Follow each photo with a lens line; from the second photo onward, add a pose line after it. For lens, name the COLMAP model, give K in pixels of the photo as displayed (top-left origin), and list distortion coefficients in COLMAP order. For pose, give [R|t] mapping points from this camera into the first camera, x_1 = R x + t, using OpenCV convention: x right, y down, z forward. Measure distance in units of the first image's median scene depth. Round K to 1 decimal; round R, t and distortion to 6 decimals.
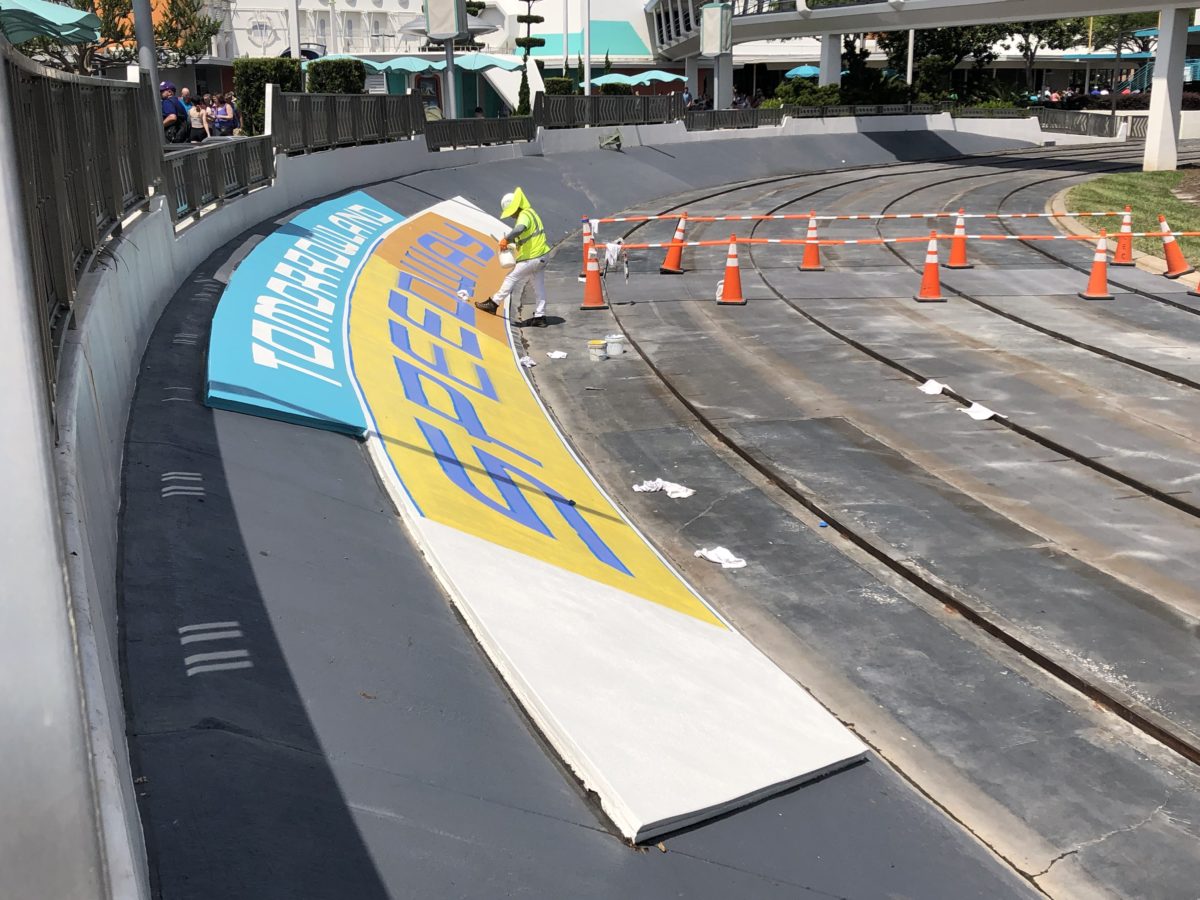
lens RADIAL K [[1331.7, 0, 600.0], [0, 1331.7, 450.0], [0, 0, 1]] dist [0.157589, -0.524522]
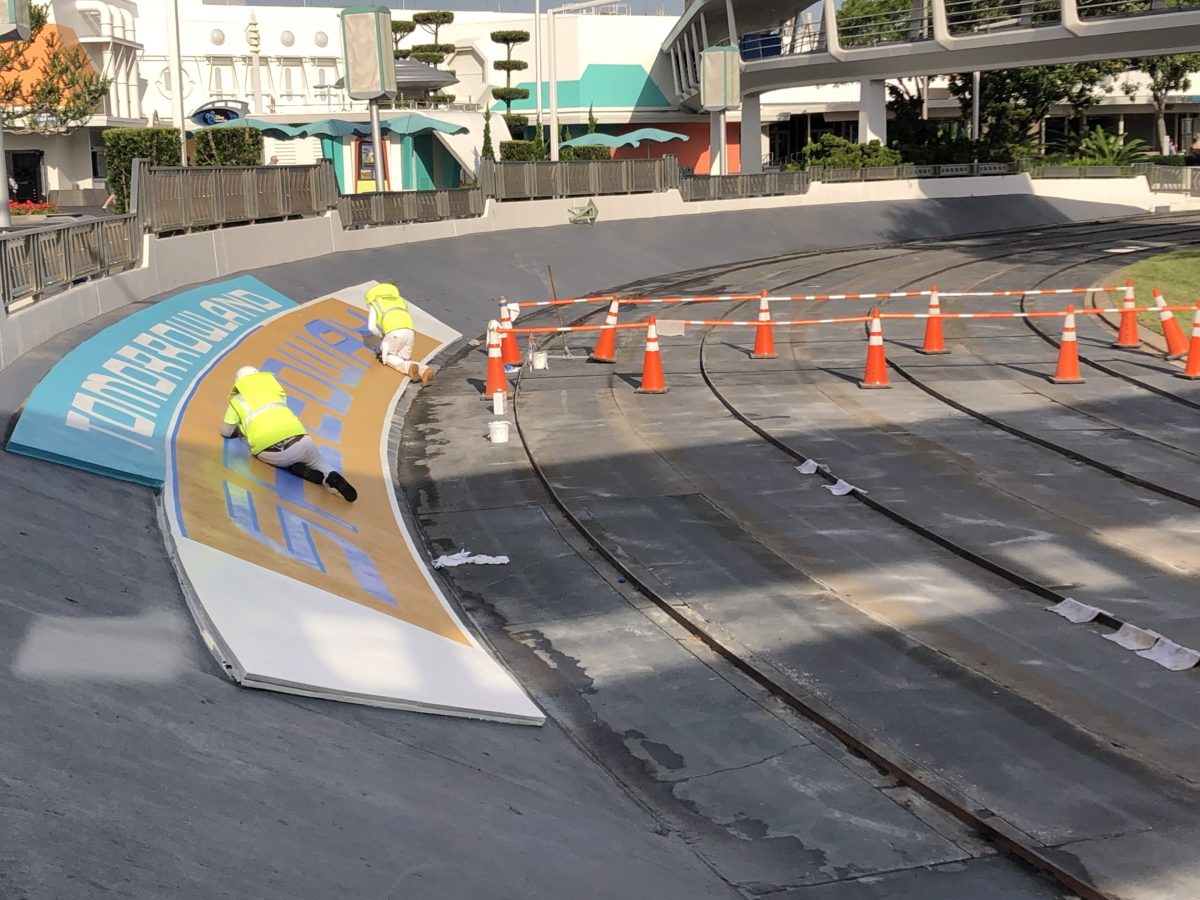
lens RADIAL K [[1815.8, 0, 600.0], [0, 1815.8, 450.0], [0, 0, 1]] dist [0.249397, -1.110569]
pose [[0.999624, -0.011682, -0.024793, 0.053569], [0.009210, 0.995185, -0.097582, 0.026715], [0.025813, 0.097317, 0.994919, -0.116372]]
